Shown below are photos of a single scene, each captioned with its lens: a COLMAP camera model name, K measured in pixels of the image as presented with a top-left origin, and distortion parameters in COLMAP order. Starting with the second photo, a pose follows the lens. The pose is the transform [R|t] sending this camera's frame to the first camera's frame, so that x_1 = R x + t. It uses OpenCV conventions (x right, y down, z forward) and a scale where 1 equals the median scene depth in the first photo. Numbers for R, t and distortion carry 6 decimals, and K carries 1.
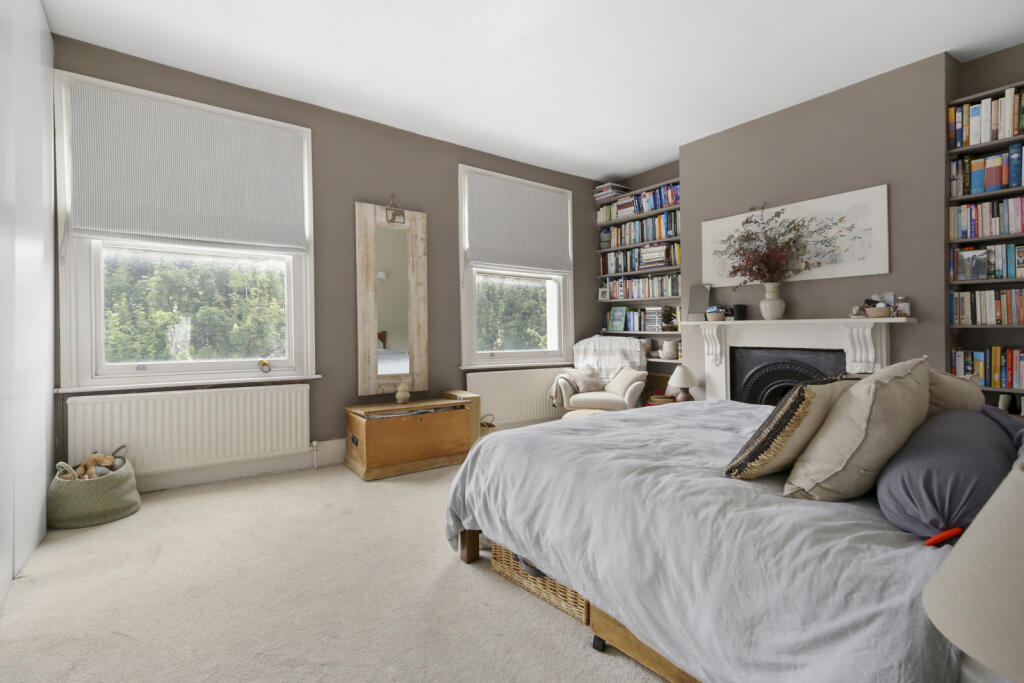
lens RADIAL K [[455.0, 0, 511.6], [0, 455.0, 338.5], [0, 0, 1]] dist [-0.002290, -0.000352]
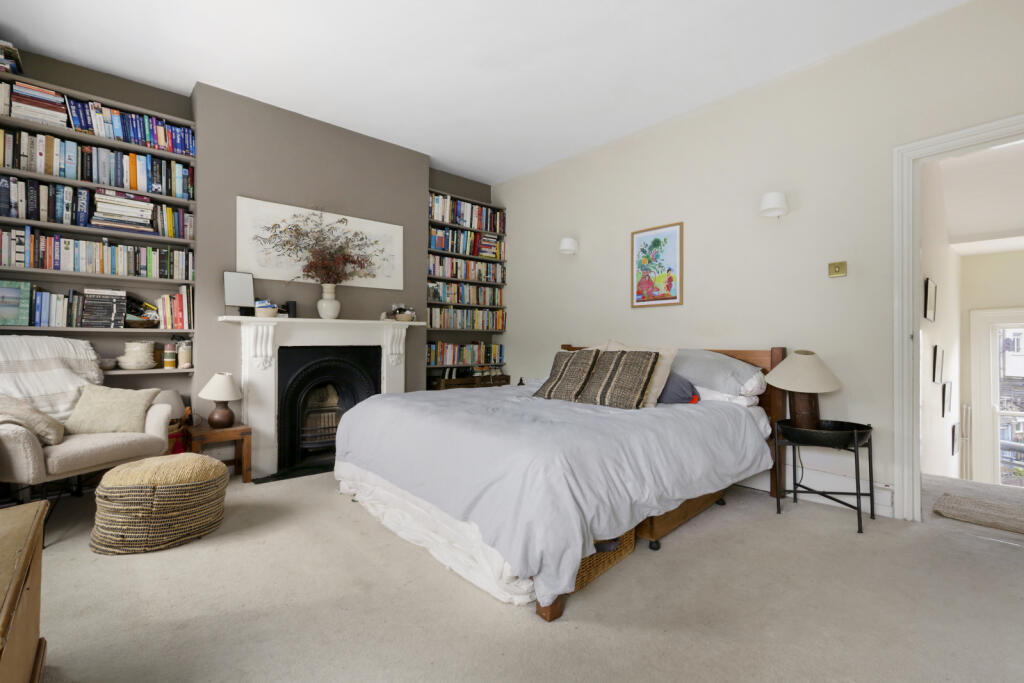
lens RADIAL K [[455.0, 0, 514.8], [0, 455.0, 335.6], [0, 0, 1]] dist [-0.002290, -0.000352]
pose [[-0.094921, 0.006495, 0.995464, -0.418591], [0.012142, 0.999912, -0.005367, 0.006123], [-0.995411, 0.011577, -0.094992, 0.551345]]
